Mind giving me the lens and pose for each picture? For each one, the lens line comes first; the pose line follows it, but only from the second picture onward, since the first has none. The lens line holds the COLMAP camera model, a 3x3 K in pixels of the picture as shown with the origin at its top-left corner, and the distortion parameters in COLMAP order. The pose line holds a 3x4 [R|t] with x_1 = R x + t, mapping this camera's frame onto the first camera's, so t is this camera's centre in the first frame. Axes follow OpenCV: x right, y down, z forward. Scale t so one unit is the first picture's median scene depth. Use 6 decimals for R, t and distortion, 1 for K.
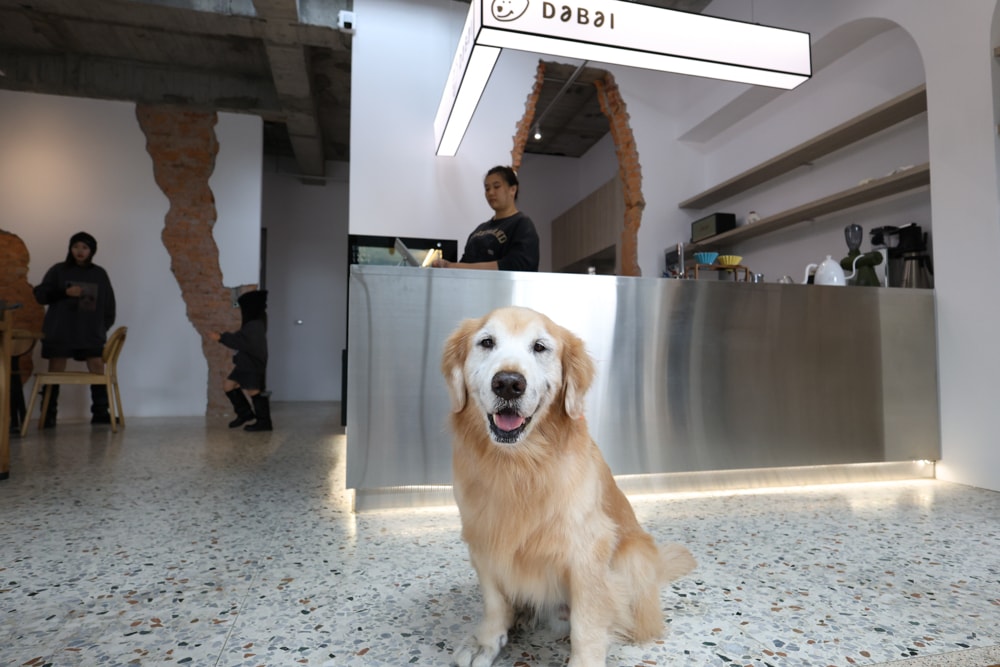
lens RADIAL K [[601.6, 0, 503.2], [0, 601.6, 331.2], [0, 0, 1]] dist [0.005080, 0.000651]
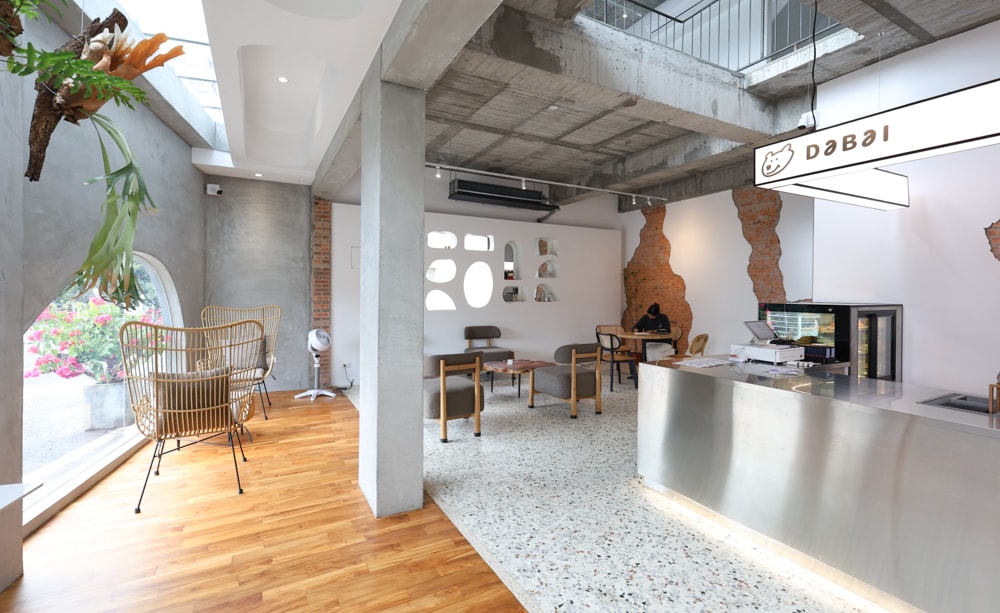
lens RADIAL K [[432.6, 0, 491.6], [0, 432.6, 293.0], [0, 0, 1]] dist [-0.000654, -0.000009]
pose [[0.234723, 0.004265, -0.972053, 0.384688], [0.043093, 0.998962, 0.014789, -0.143382], [0.971107, -0.045360, 0.234296, 0.076594]]
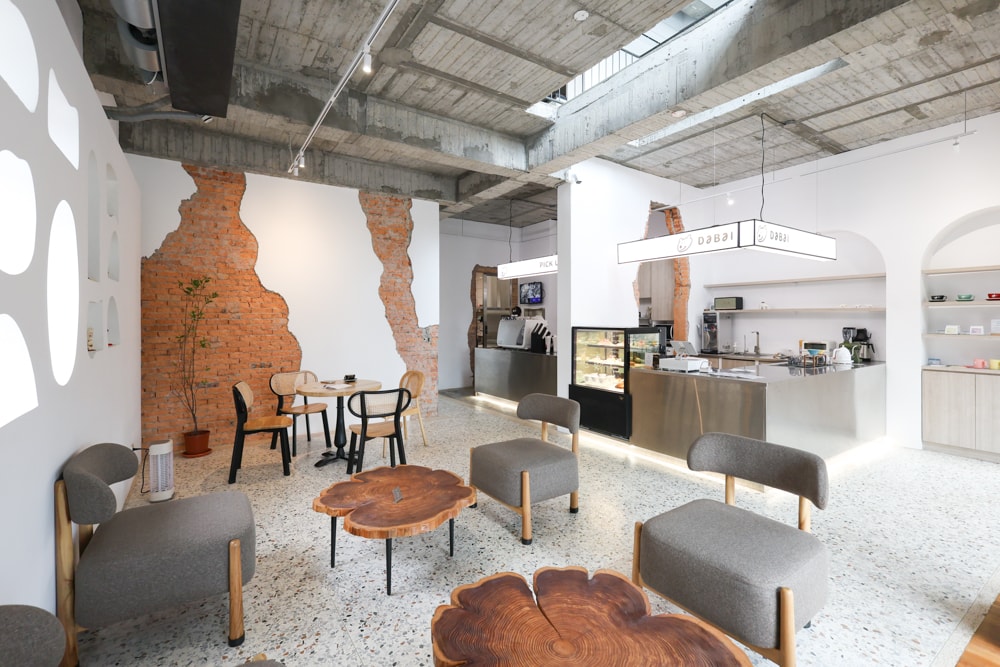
lens RADIAL K [[467.1, 0, 531.1], [0, 467.1, 320.5], [0, 0, 1]] dist [0.001694, 0.000353]
pose [[0.931844, -0.000218, 0.362860, -0.631246], [-0.018830, 0.998623, 0.048956, -0.151784], [-0.362371, -0.052452, 0.930557, -0.098579]]
